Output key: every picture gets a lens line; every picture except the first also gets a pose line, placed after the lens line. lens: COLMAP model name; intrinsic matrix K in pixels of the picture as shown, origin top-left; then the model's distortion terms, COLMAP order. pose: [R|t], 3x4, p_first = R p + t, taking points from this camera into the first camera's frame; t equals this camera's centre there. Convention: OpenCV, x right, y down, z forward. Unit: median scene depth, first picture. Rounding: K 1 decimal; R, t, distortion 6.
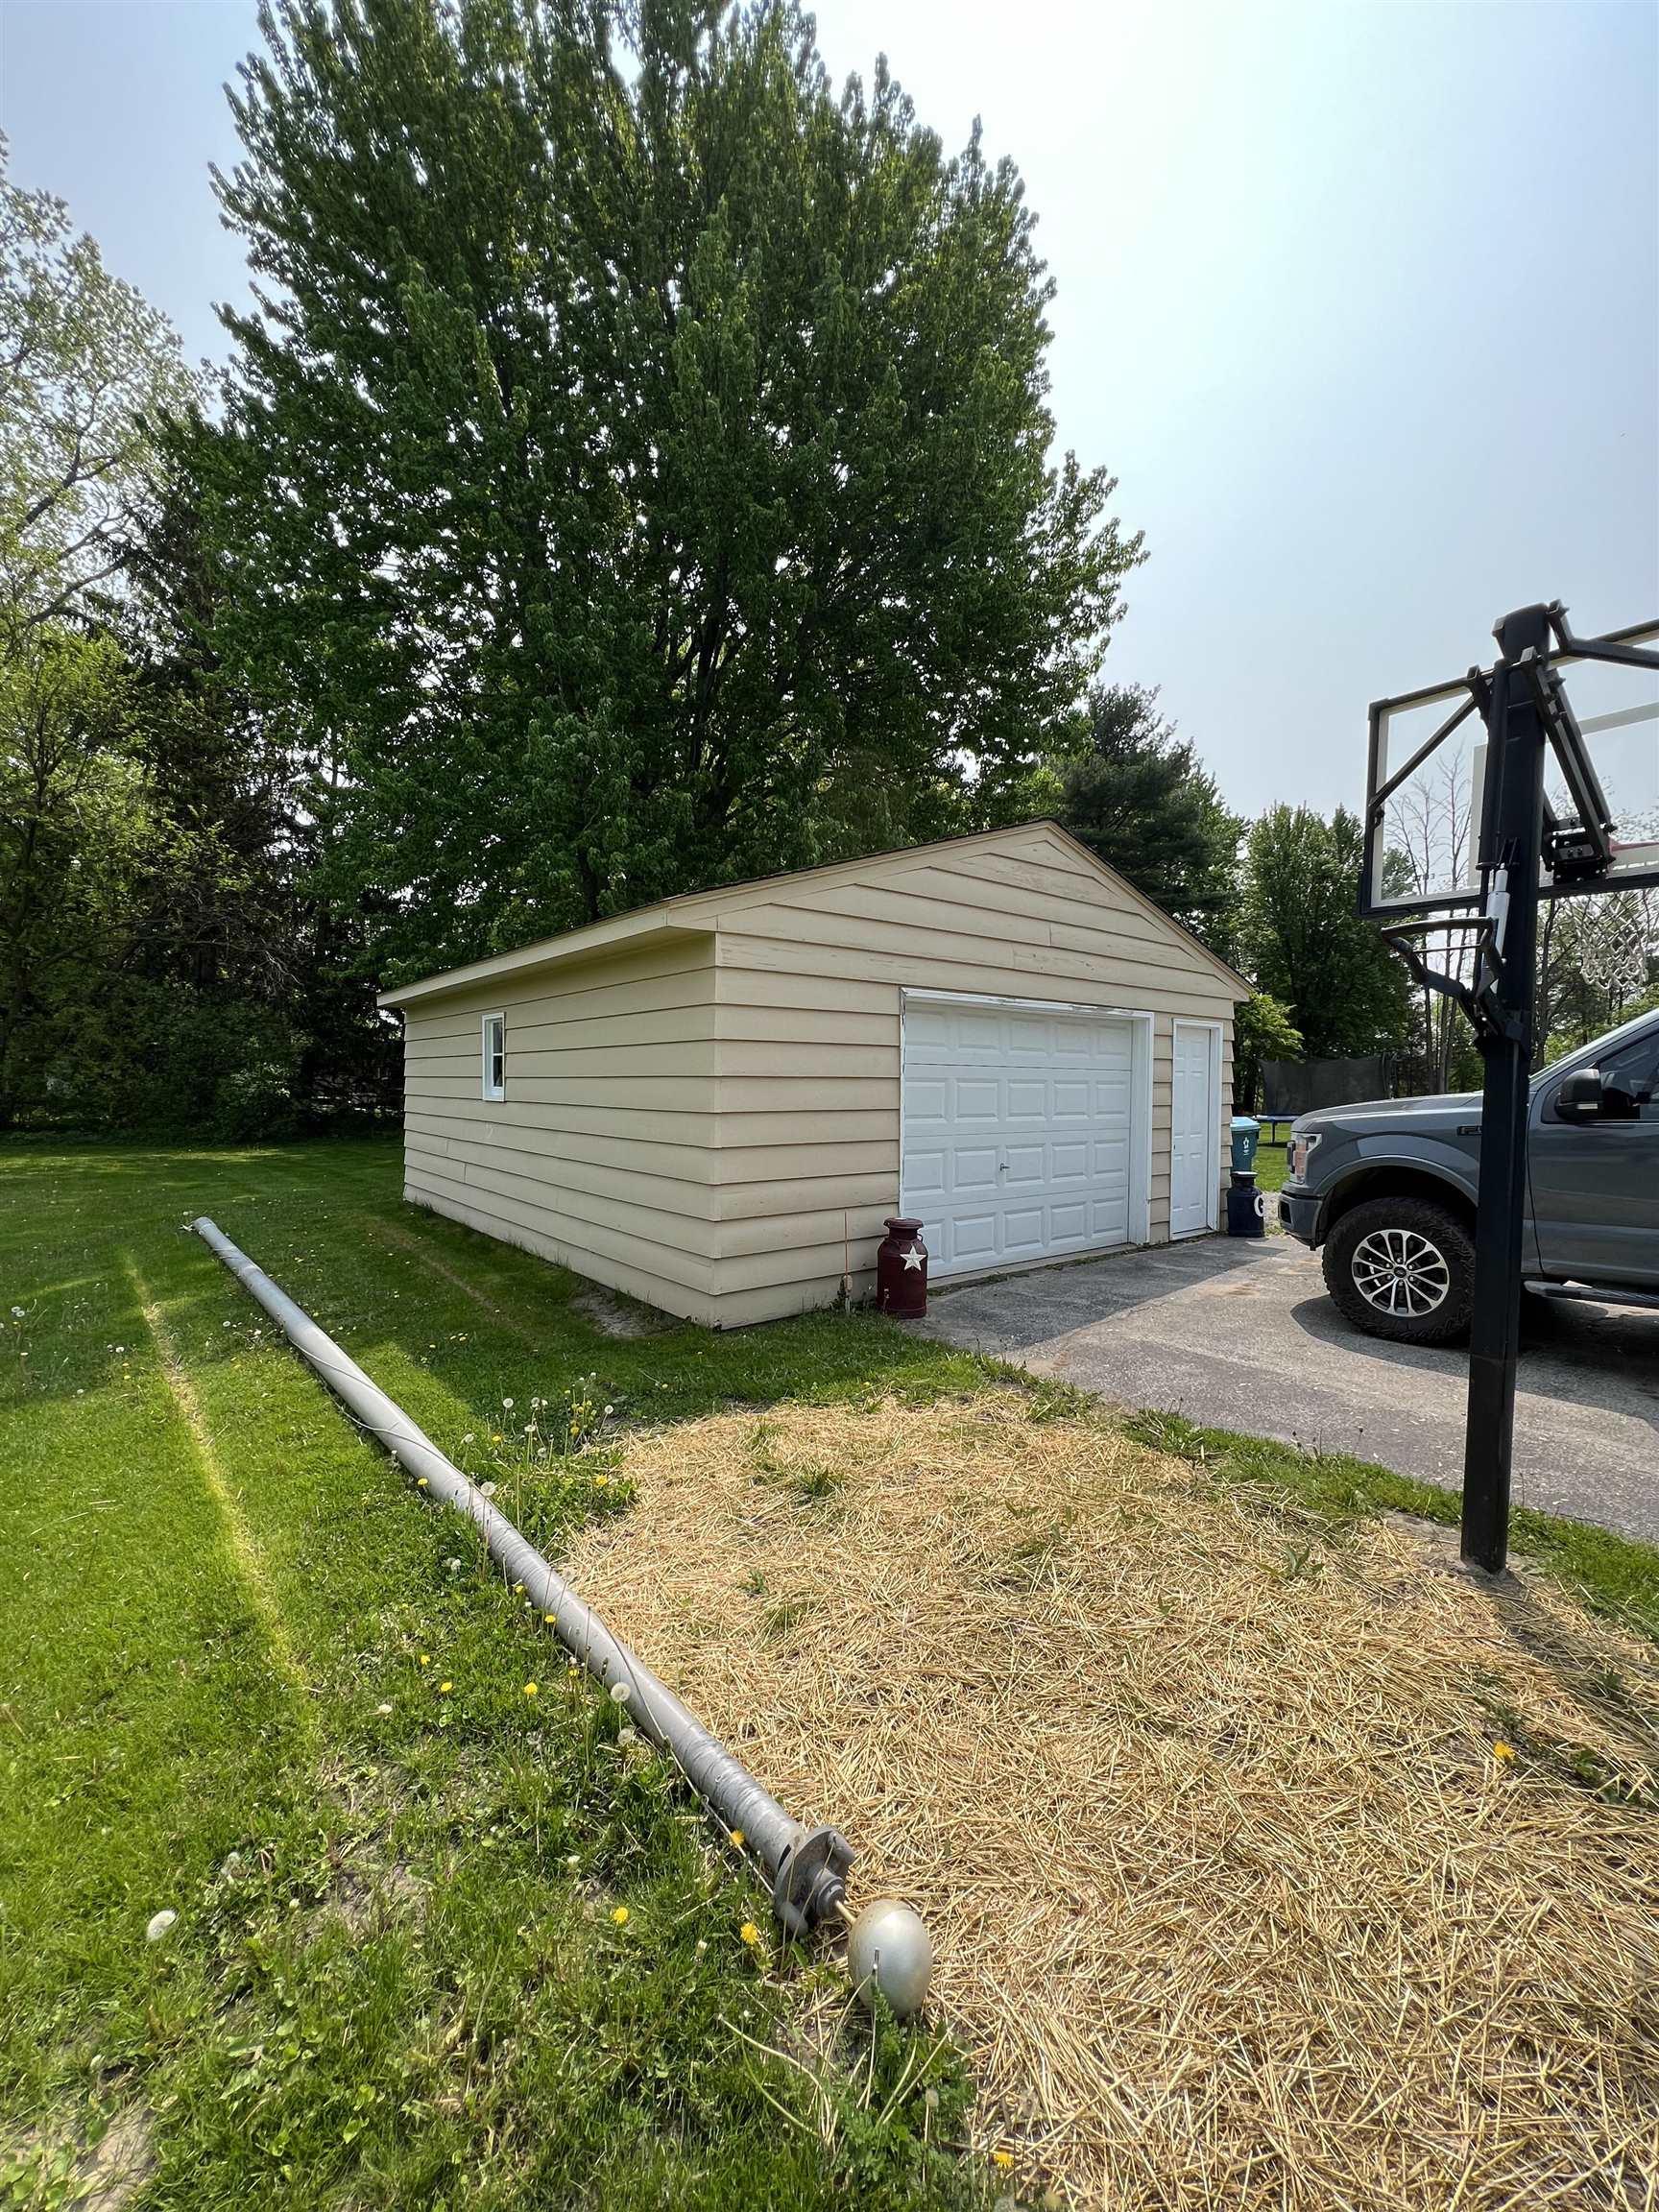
lens RADIAL K [[894.2, 0, 830.8], [0, 894.2, 1110.2], [0, 0, 1]] dist [-0.001079, -0.000056]
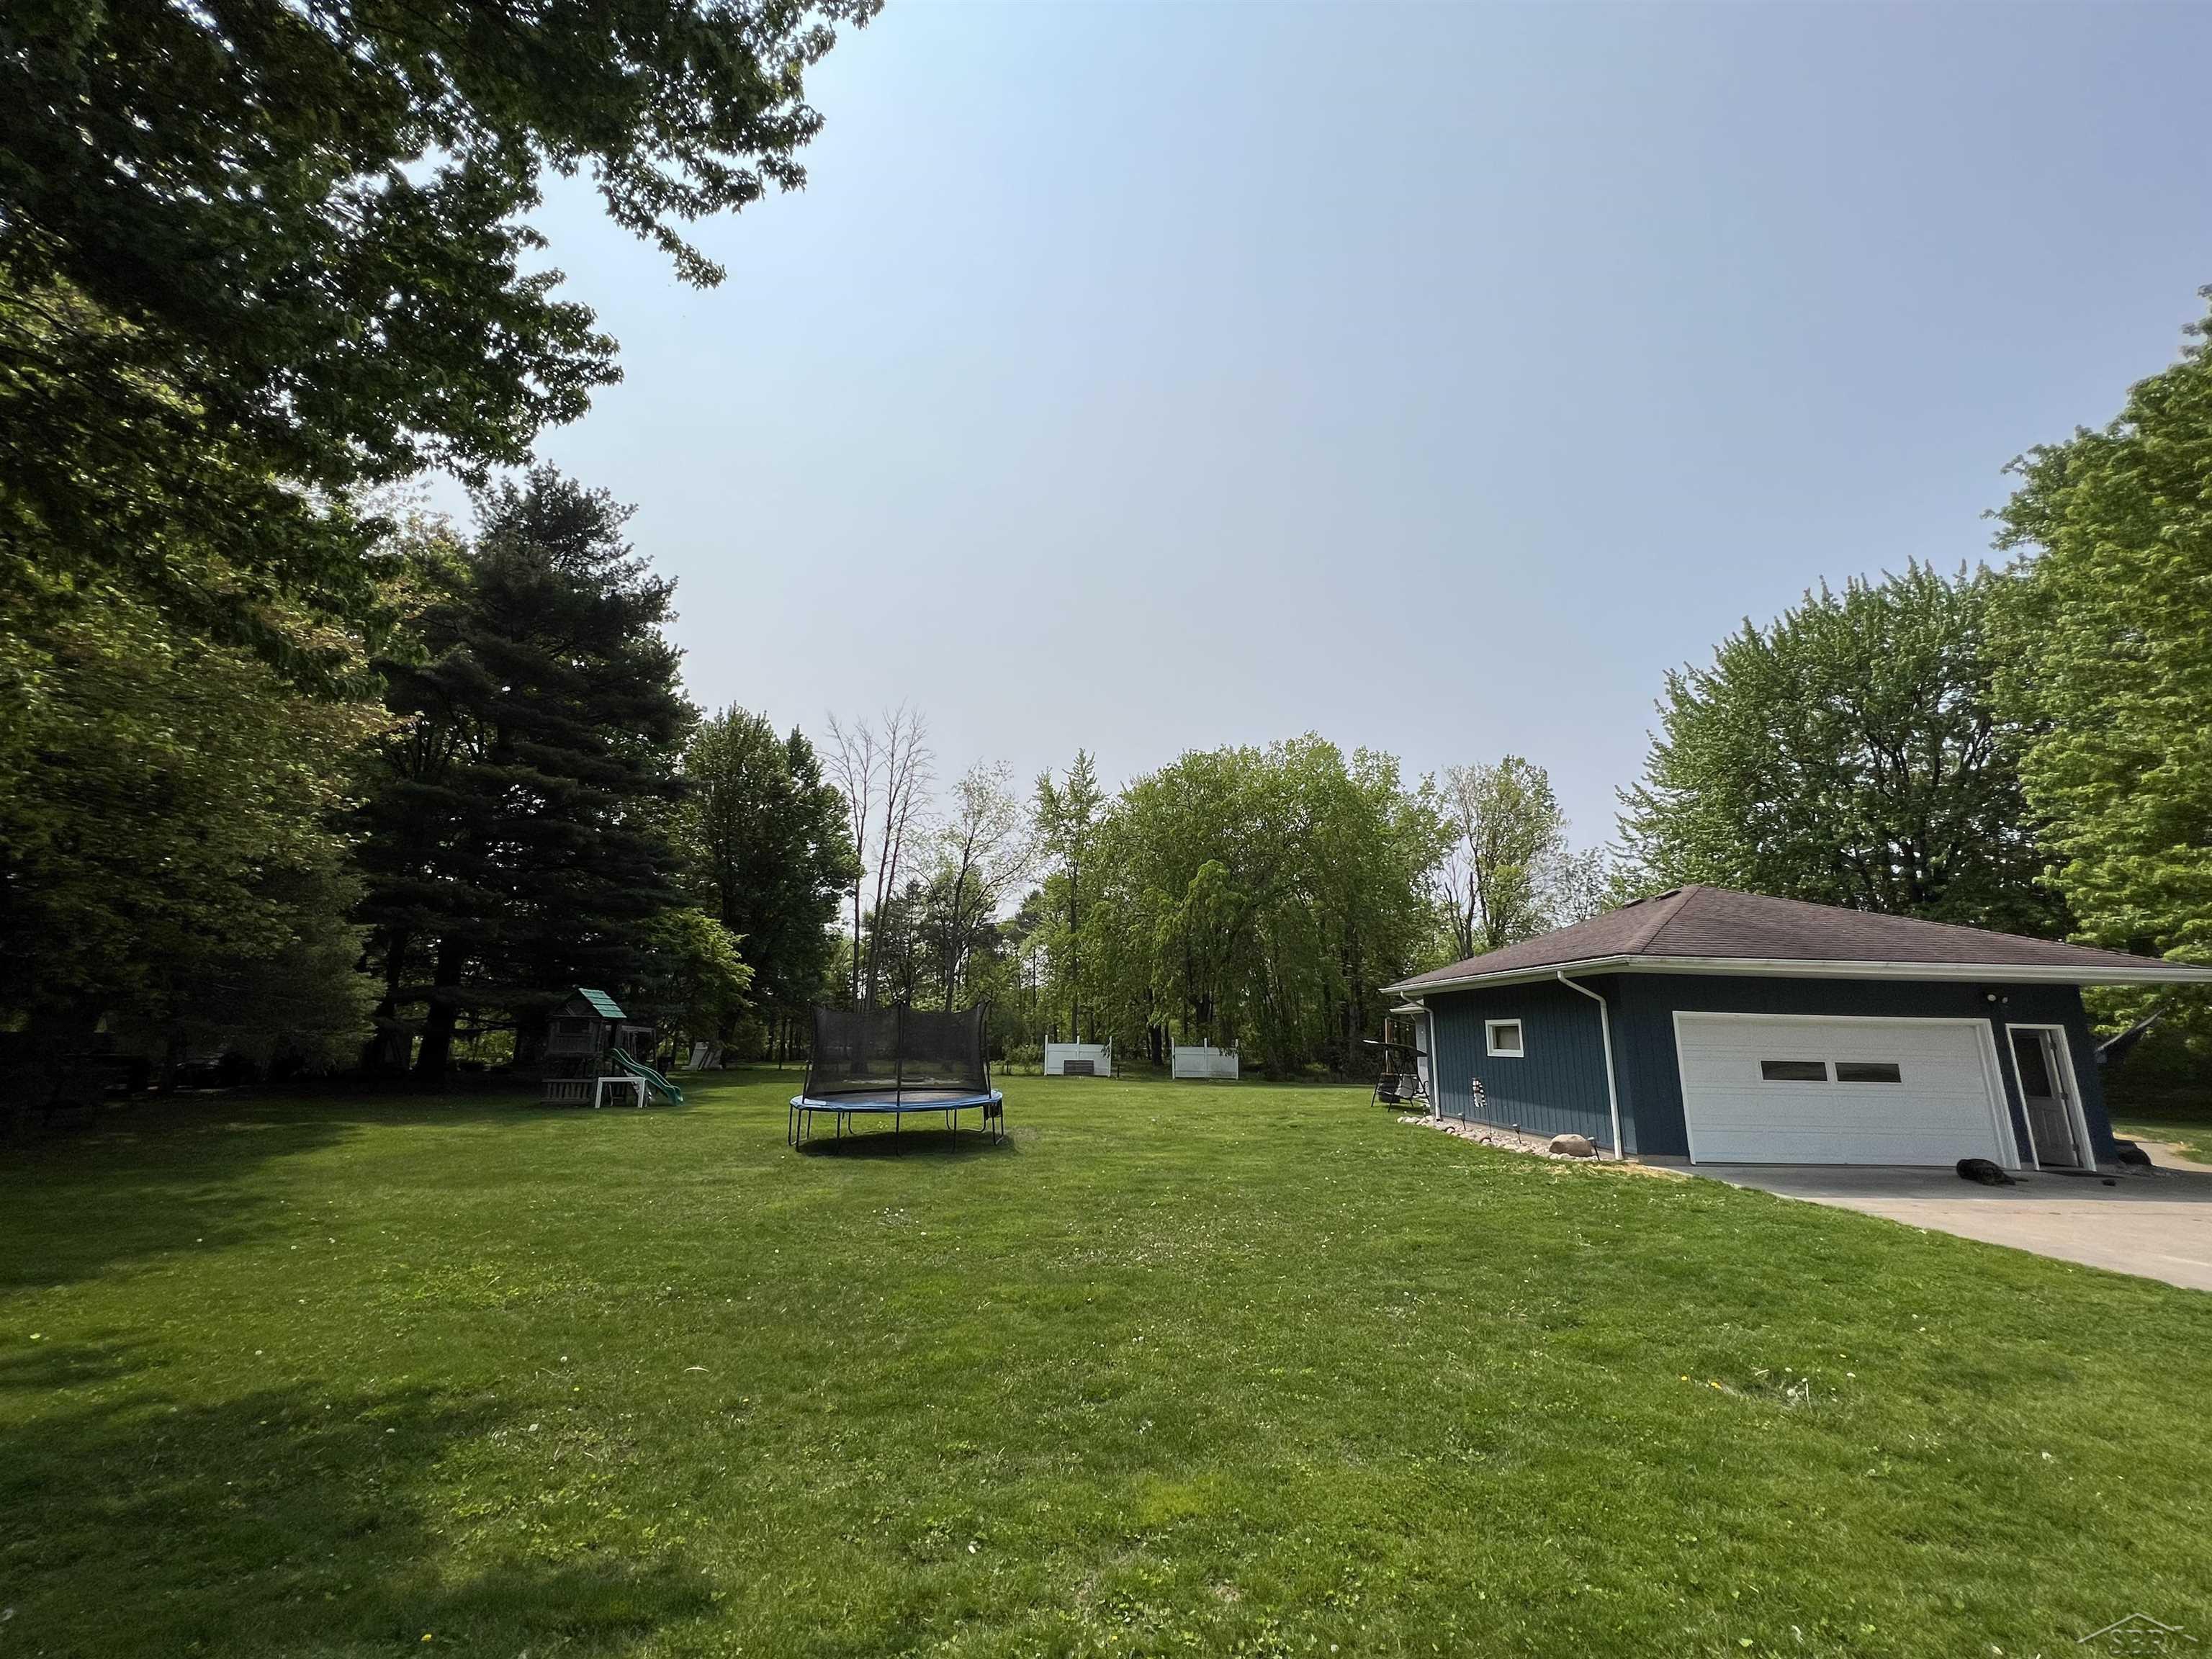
lens RADIAL K [[894.2, 0, 1106.2], [0, 894.2, 813.5], [0, 0, 1]] dist [-0.001079, -0.000056]
pose [[0.577443, 0.196333, 0.792473, 0.039232], [0.019870, 0.966988, -0.254046, -0.010171], [-0.816189, 0.162444, 0.554479, 0.270586]]
